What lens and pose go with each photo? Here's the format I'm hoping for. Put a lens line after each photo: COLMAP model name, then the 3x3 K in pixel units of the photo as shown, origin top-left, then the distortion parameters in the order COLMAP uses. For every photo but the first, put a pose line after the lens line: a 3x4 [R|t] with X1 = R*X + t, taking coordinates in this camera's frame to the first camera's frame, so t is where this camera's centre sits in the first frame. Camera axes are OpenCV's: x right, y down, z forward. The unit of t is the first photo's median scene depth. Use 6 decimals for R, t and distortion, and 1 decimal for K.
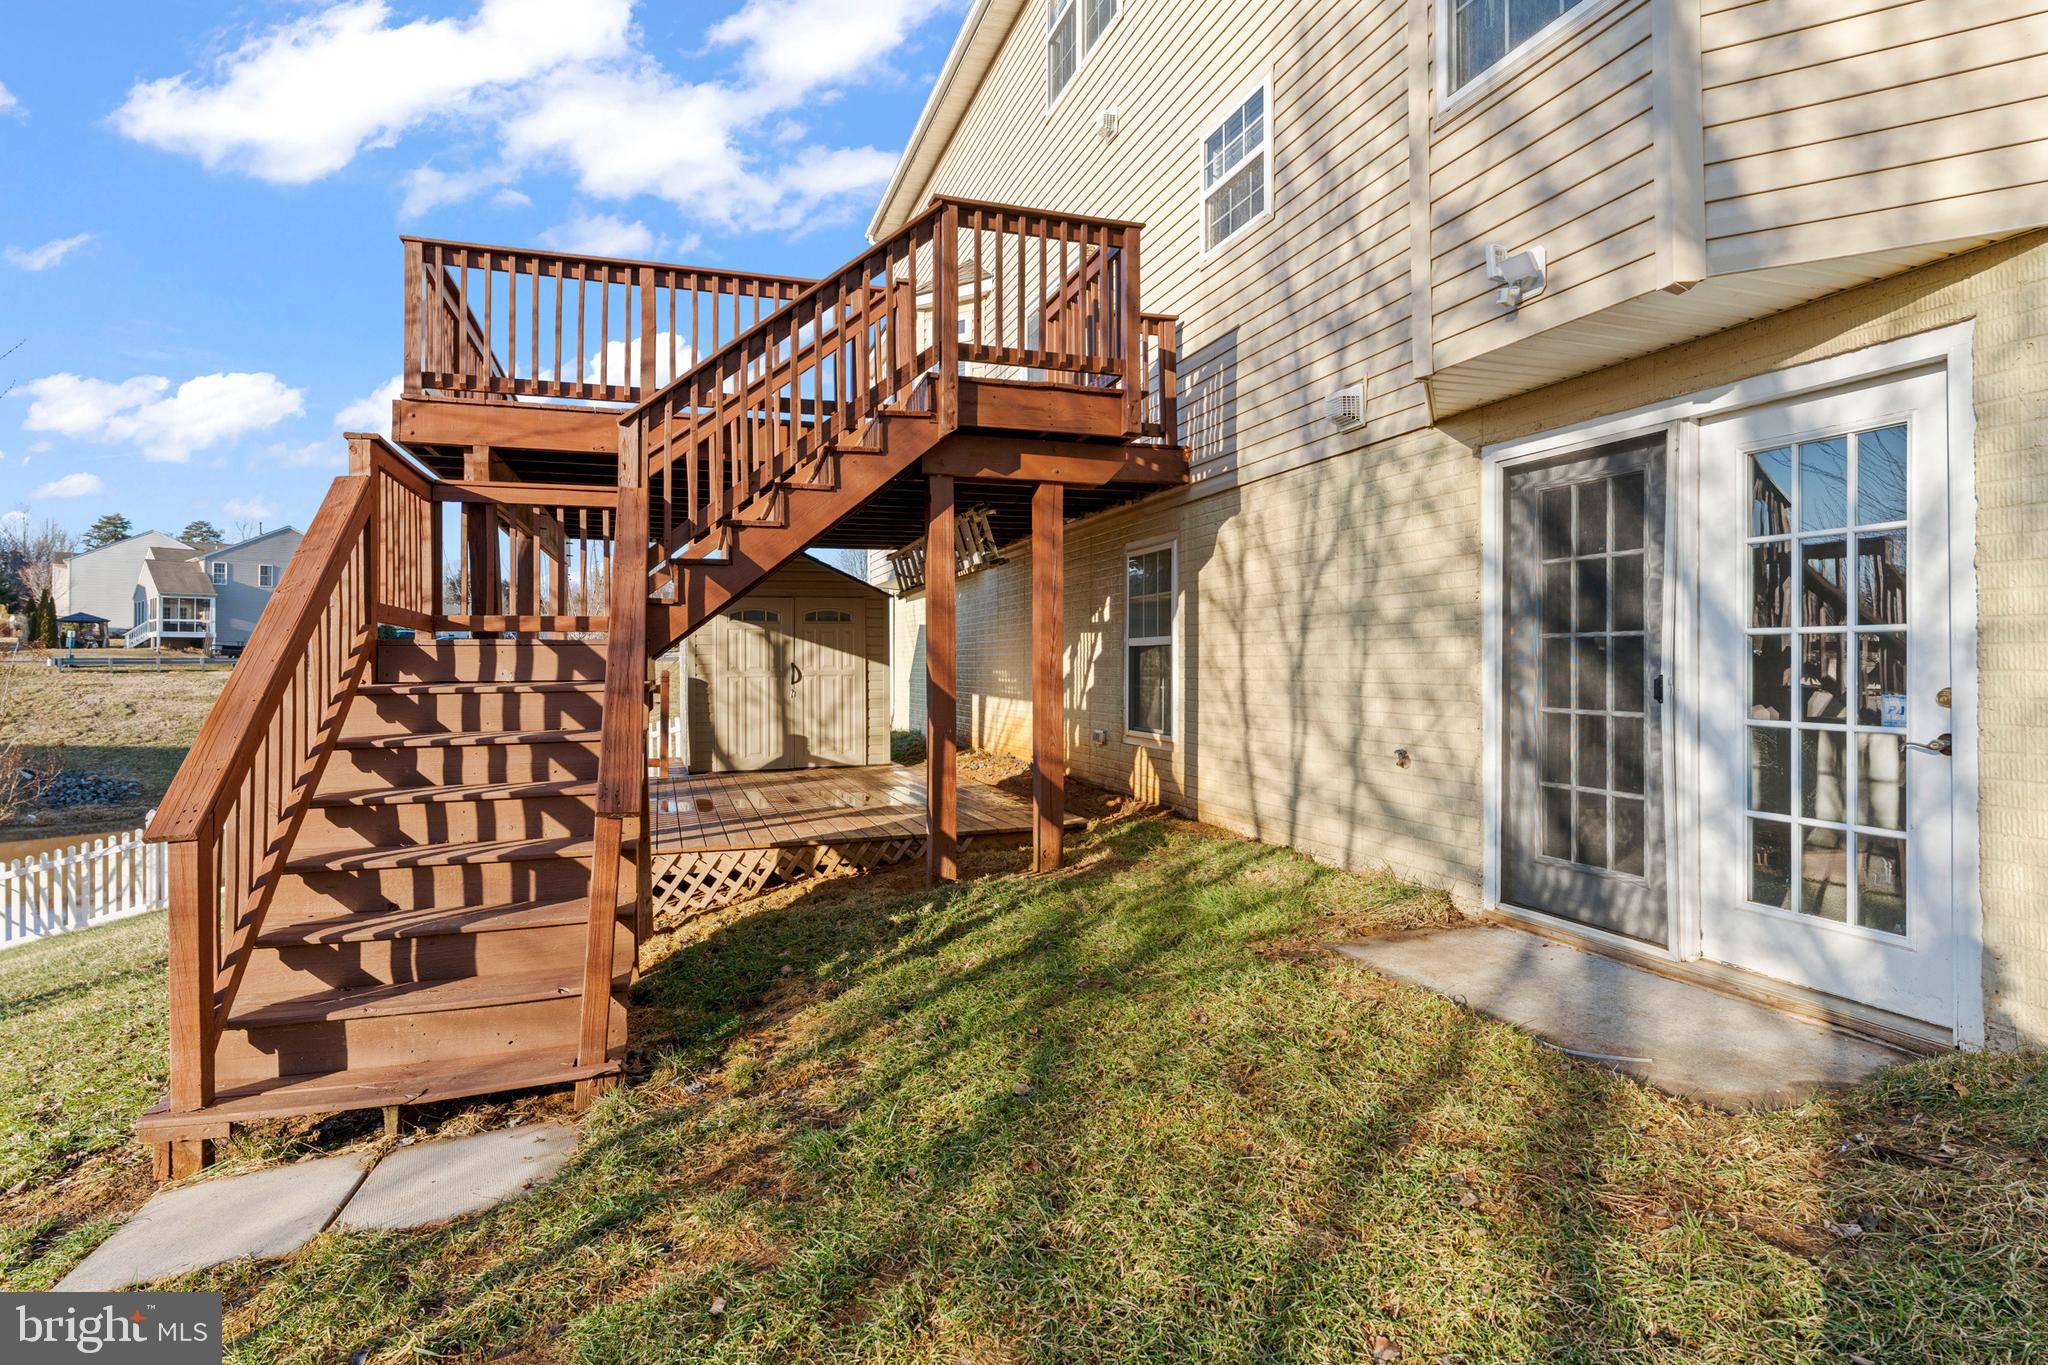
lens RADIAL K [[1085.2, 0, 1021.5], [0, 1085.2, 648.2], [0, 0, 1]] dist [-0.000838, -0.000384]
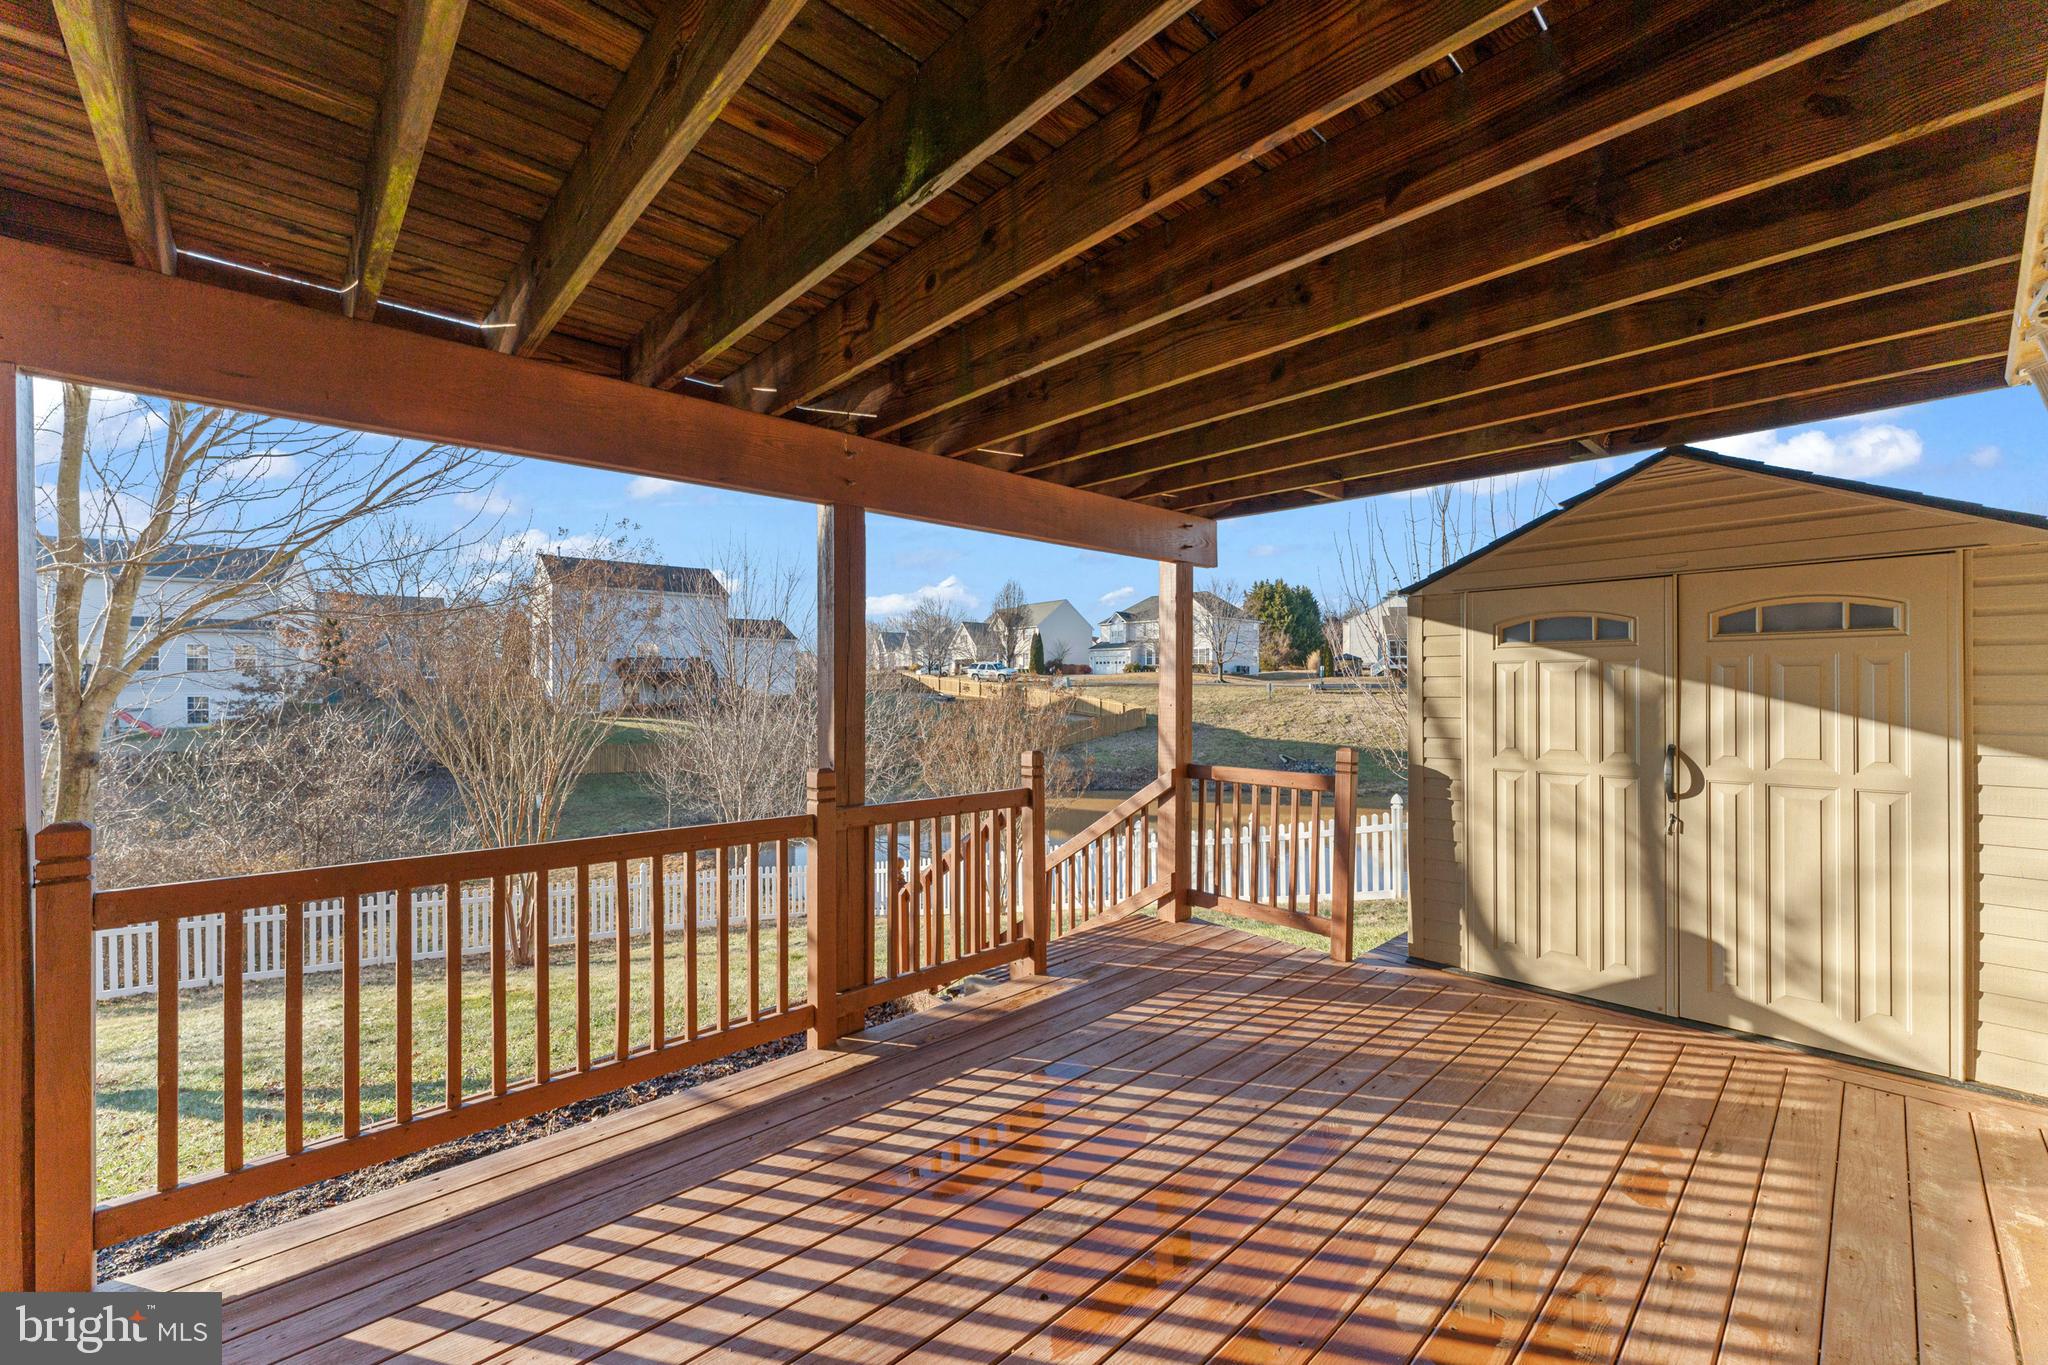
lens RADIAL K [[811.9, 0, 1024.0], [0, 811.9, 682.5], [0, 0, 1]] dist [-0.005205, -0.001056]
pose [[0.414652, -0.001652, -0.909979, -0.099250], [0.012470, 0.999915, 0.003867, -0.027790], [0.909895, -0.012951, 0.414637, 1.469856]]
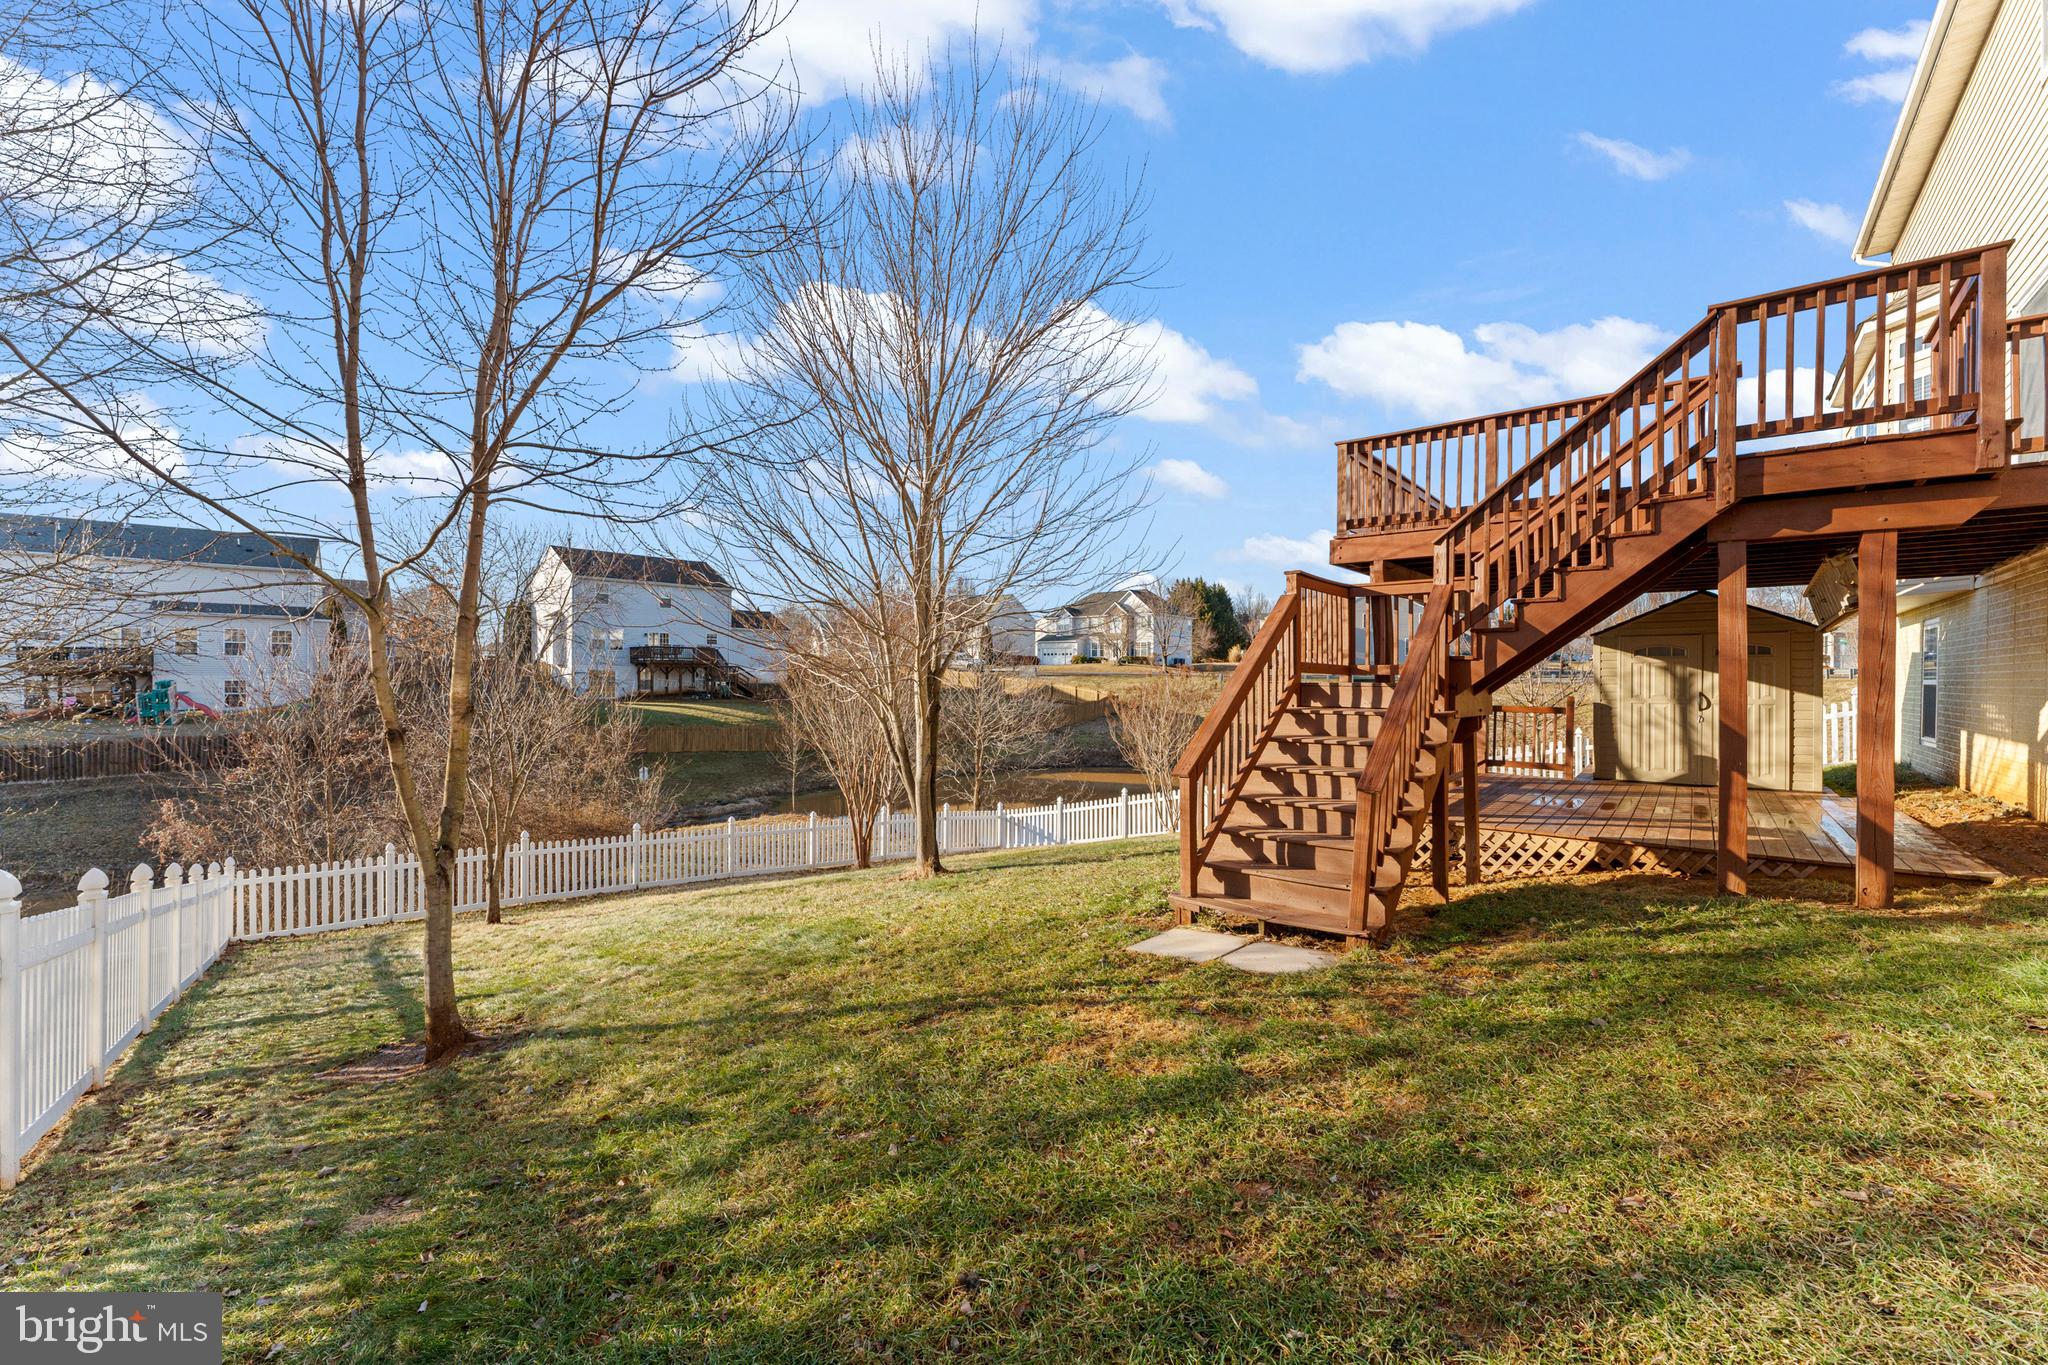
lens RADIAL K [[810.3, 0, 1024.0], [0, 810.3, 682.5], [0, 0, 1]] dist [0.001104, 0.000122]
pose [[0.522885, 0.011916, -0.852320, 0.311753], [0.004504, 0.999850, 0.016742, -0.031450], [0.852392, -0.012593, 0.522752, -0.105600]]
